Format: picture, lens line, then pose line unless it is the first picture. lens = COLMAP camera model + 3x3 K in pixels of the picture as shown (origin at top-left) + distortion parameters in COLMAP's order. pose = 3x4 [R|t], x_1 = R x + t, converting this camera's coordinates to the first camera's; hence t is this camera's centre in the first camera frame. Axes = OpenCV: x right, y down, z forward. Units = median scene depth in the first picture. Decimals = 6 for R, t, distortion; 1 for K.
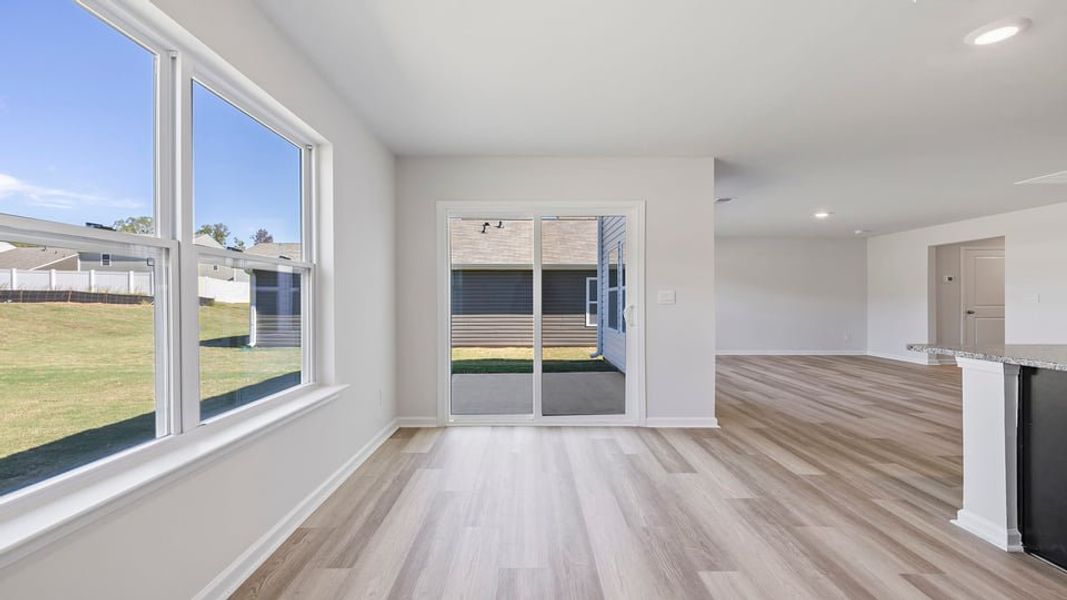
lens RADIAL K [[454.2, 0, 523.2], [0, 454.2, 297.0], [0, 0, 1]] dist [-0.002413, 0.000321]
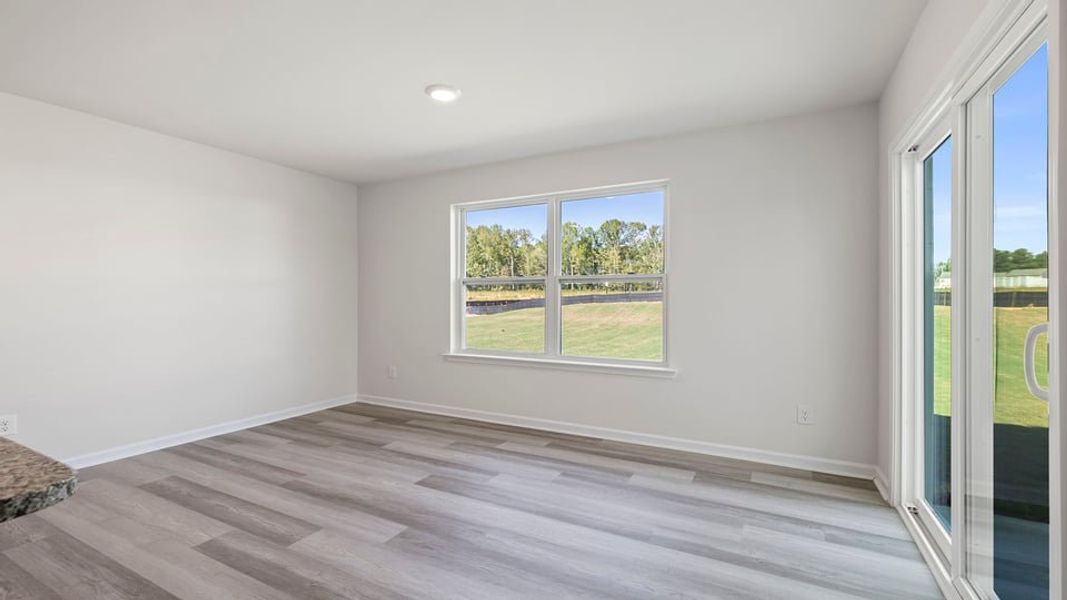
lens RADIAL K [[454.2, 0, 534.1], [0, 454.2, 299.6], [0, 0, 1]] dist [-0.002413, 0.000321]
pose [[-0.461691, -0.000248, -0.887041, 1.249745], [0.006918, 0.999969, -0.003881, 0.012441], [0.887014, -0.007928, -0.461675, 1.787127]]
